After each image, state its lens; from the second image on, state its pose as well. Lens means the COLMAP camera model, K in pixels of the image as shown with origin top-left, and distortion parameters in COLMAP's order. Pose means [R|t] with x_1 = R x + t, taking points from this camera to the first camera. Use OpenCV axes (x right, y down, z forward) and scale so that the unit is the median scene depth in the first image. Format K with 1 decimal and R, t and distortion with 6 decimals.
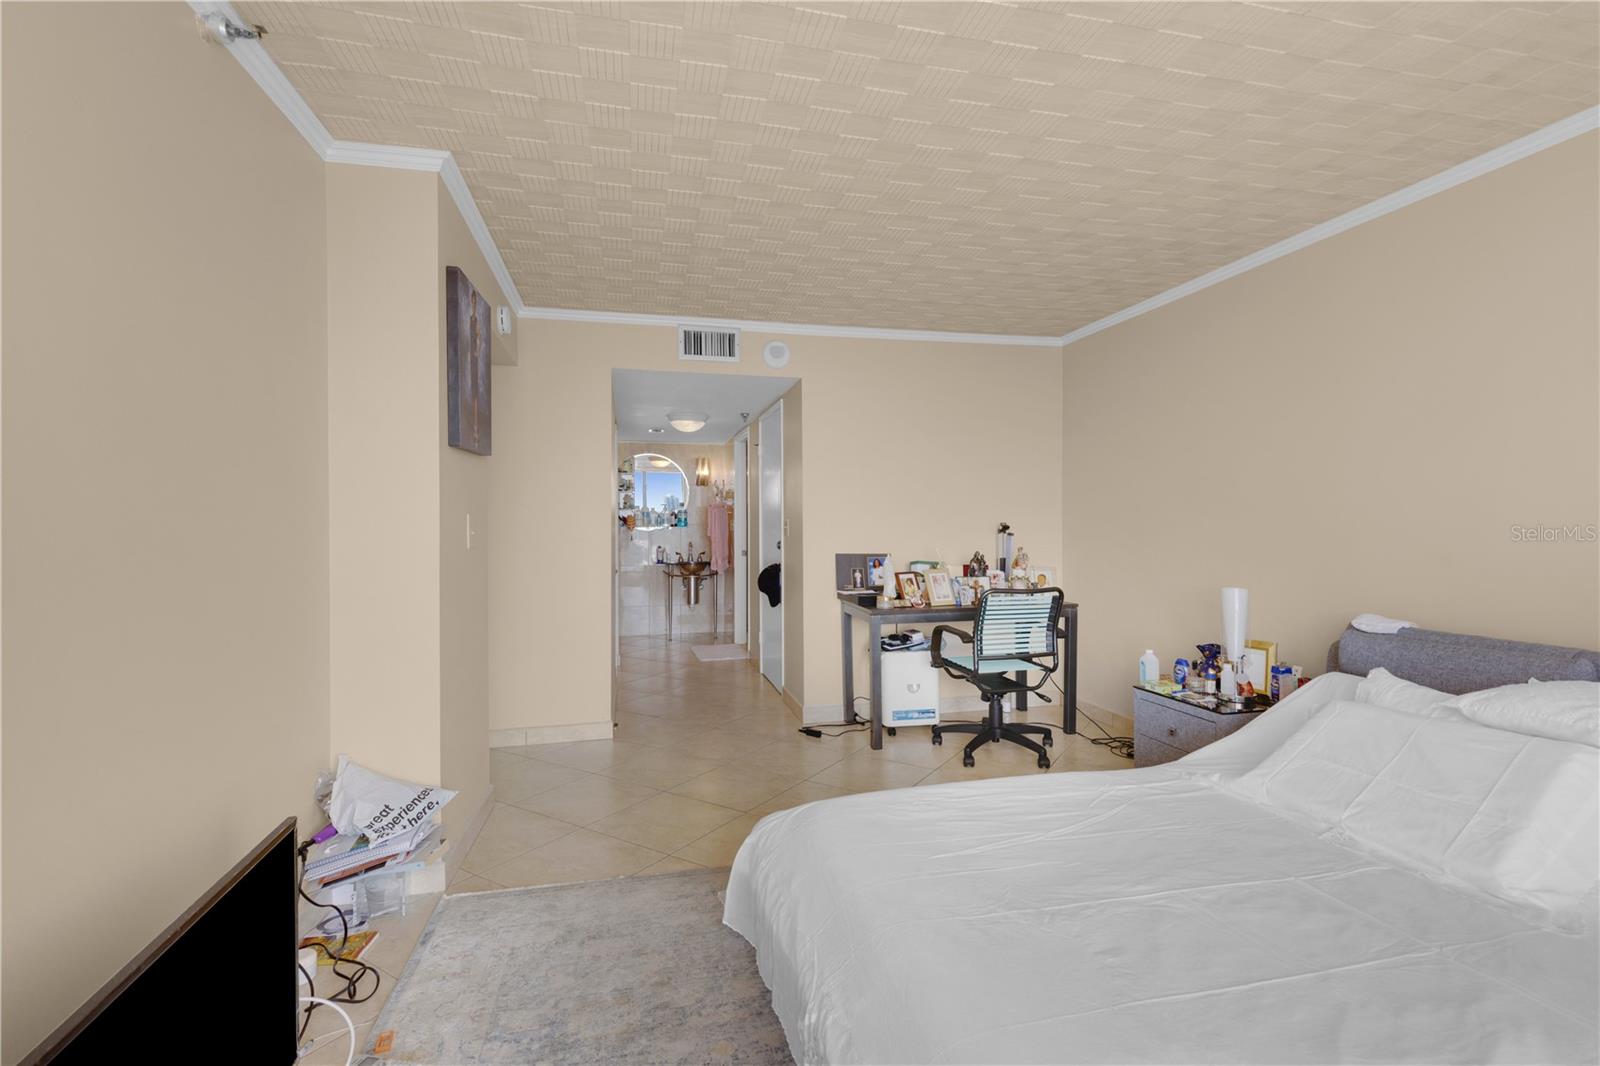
lens RADIAL K [[744.8, 0, 801.0], [0, 744.8, 530.6], [0, 0, 1]] dist [-0.005393, 0.000906]
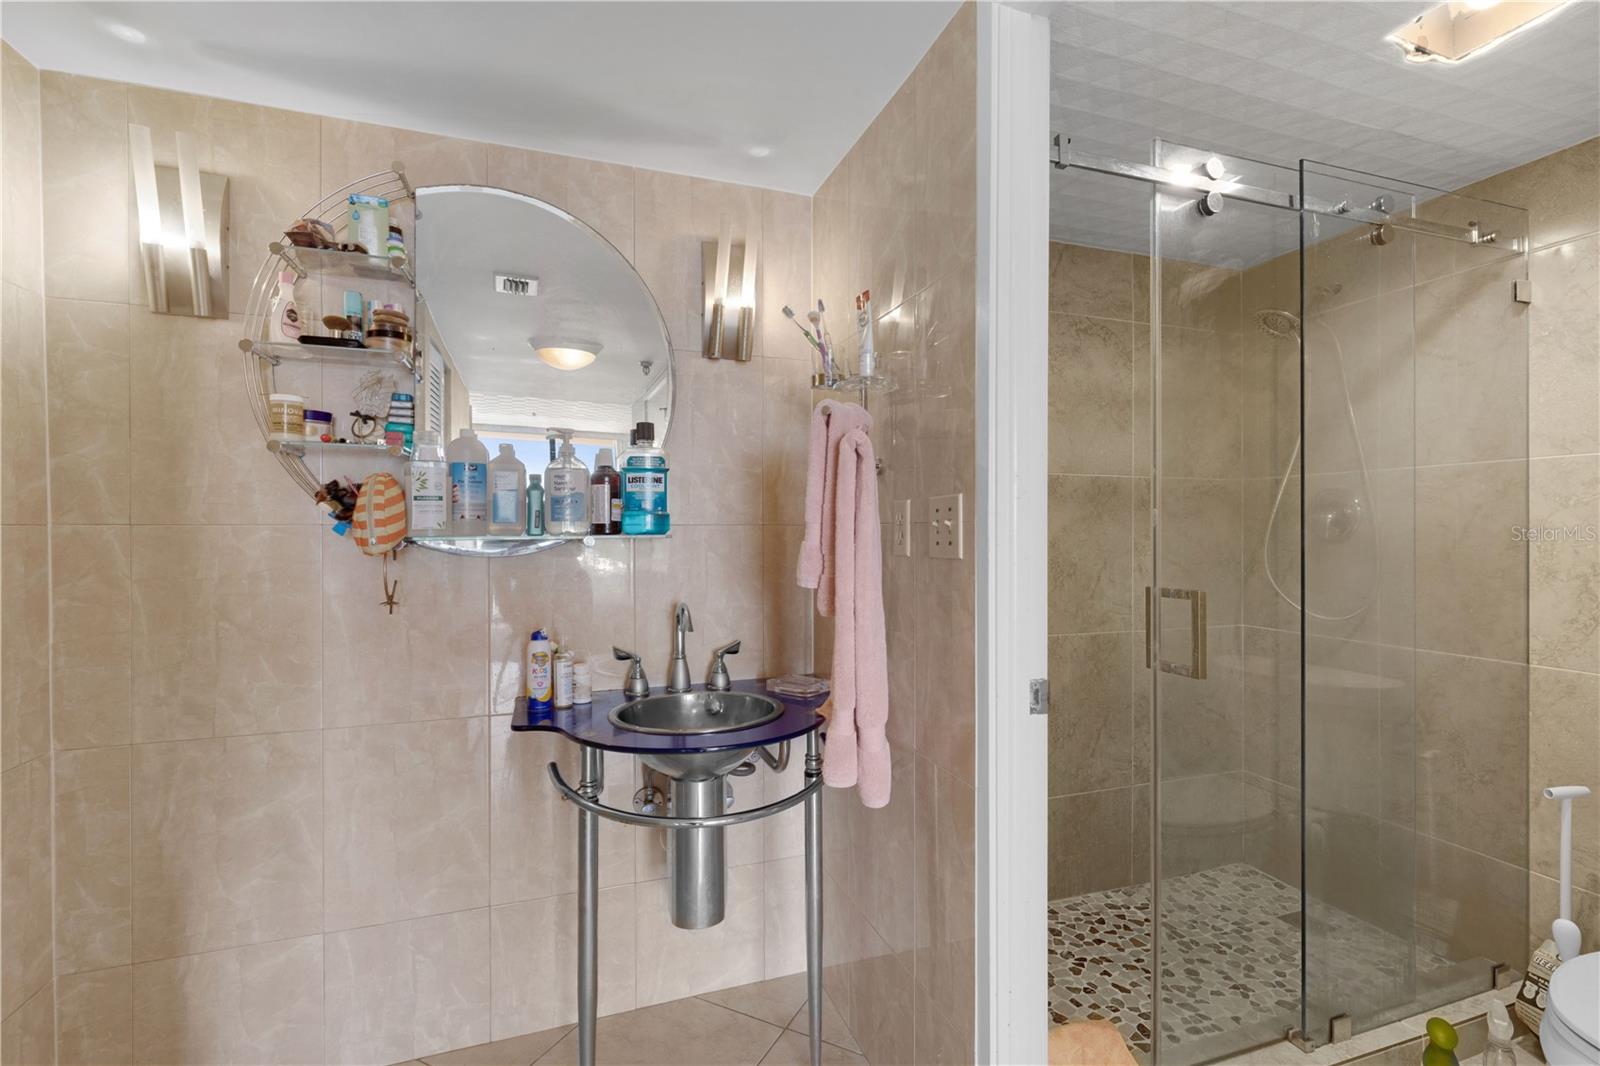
lens RADIAL K [[744.8, 0, 797.8], [0, 744.8, 531.9], [0, 0, 1]] dist [-0.005393, 0.000906]
pose [[0.993266, 0.003730, 0.115799, -0.140026], [-0.002433, 0.999933, -0.011338, -0.003920], [-0.115834, 0.010980, 0.993208, 0.777818]]
